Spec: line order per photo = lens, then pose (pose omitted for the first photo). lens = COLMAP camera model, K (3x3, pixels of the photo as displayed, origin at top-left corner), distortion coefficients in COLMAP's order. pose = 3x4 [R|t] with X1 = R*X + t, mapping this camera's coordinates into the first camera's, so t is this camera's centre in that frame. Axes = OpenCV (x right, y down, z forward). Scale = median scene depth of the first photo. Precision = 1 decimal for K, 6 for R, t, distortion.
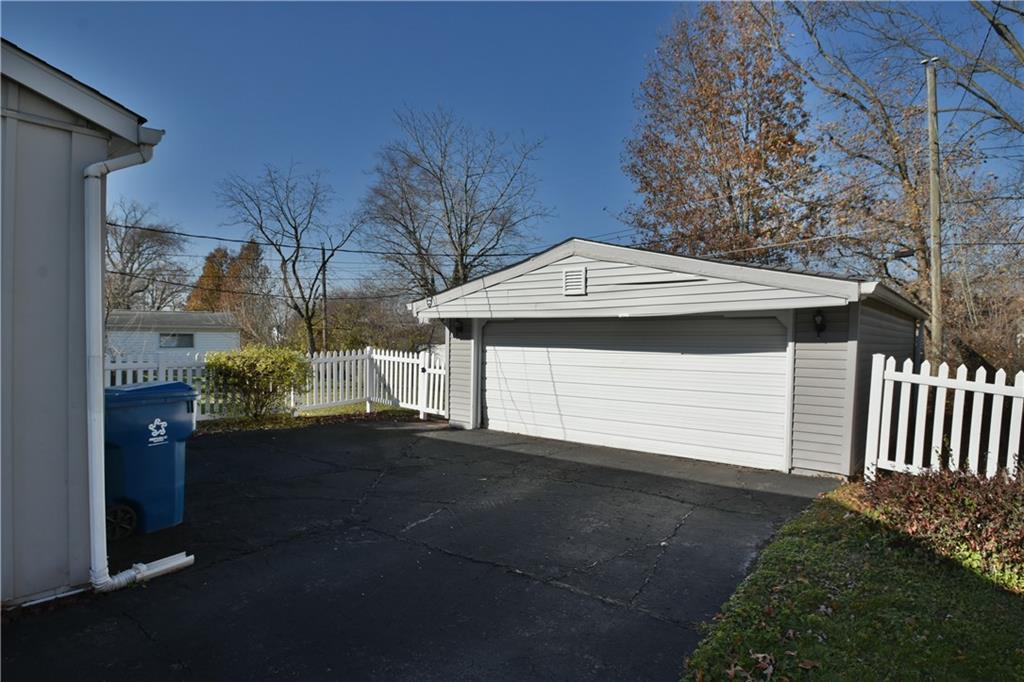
lens RADIAL K [[567.3, 0, 512.0], [0, 567.3, 341.0], [0, 0, 1]] dist [-0.001386, -0.000681]
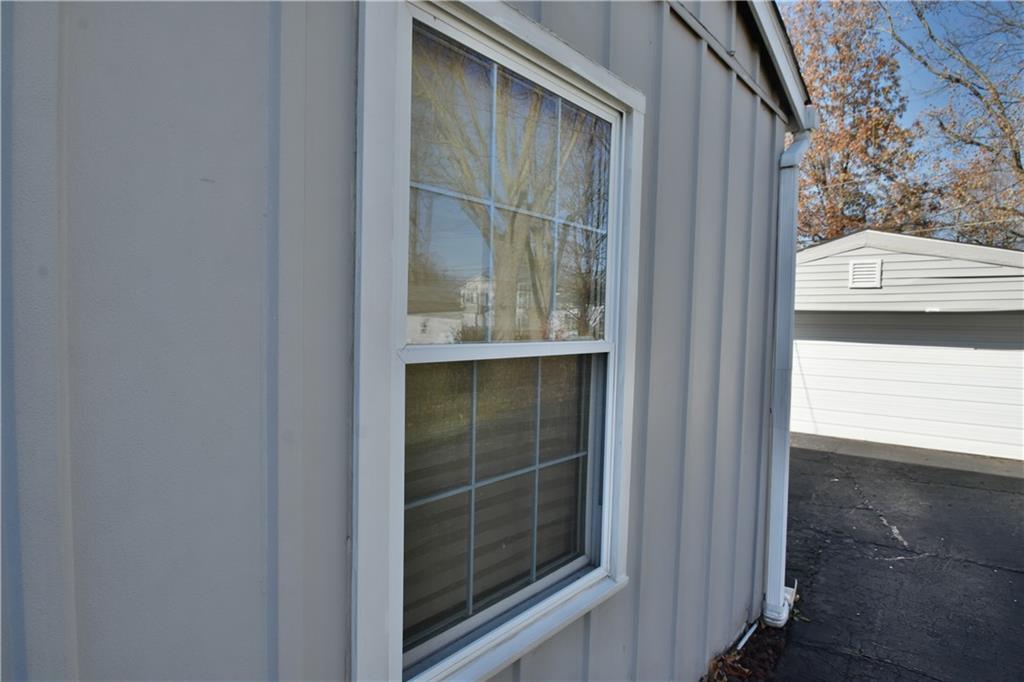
lens RADIAL K [[554.6, 0, 512.0], [0, 554.6, 341.0], [0, 0, 1]] dist [-0.023126, 0.000263]
pose [[0.999851, 0.006364, -0.016066, -0.362478], [-0.005759, 0.999282, 0.037435, -0.016617], [0.016293, -0.037336, 0.999170, 0.035248]]
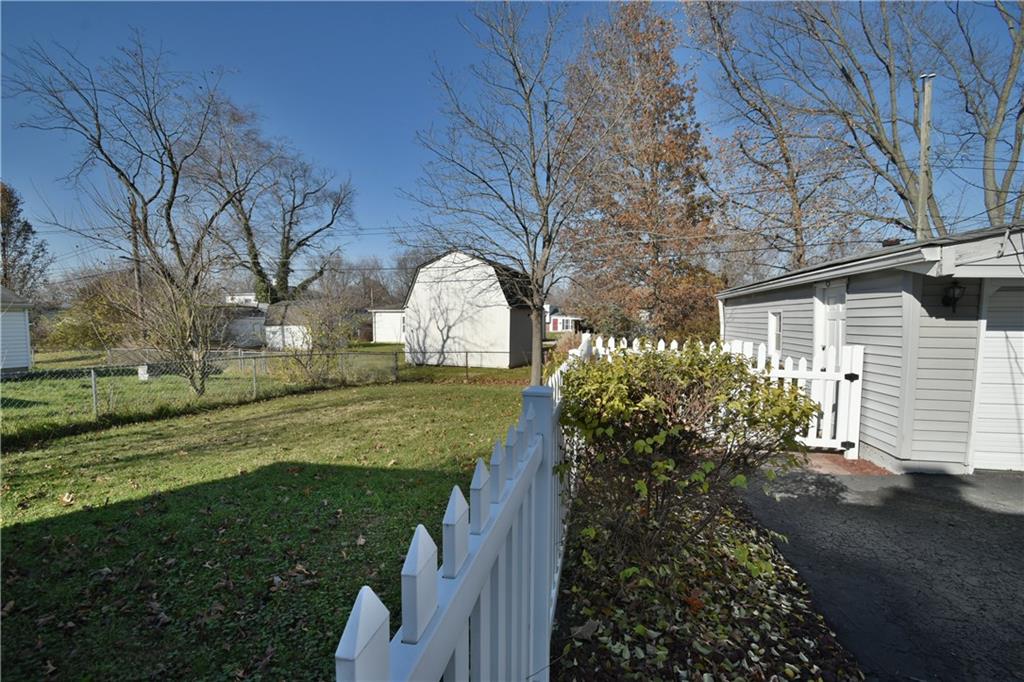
lens RADIAL K [[450.5, 0, 512.8], [0, 450.5, 356.2], [0, 0, 1]] dist [0.000491, -0.009182]
pose [[0.879698, -0.045708, 0.473330, -0.674187], [0.008717, 0.996753, 0.080052, -0.005744], [-0.475452, -0.066296, 0.877240, 0.804909]]
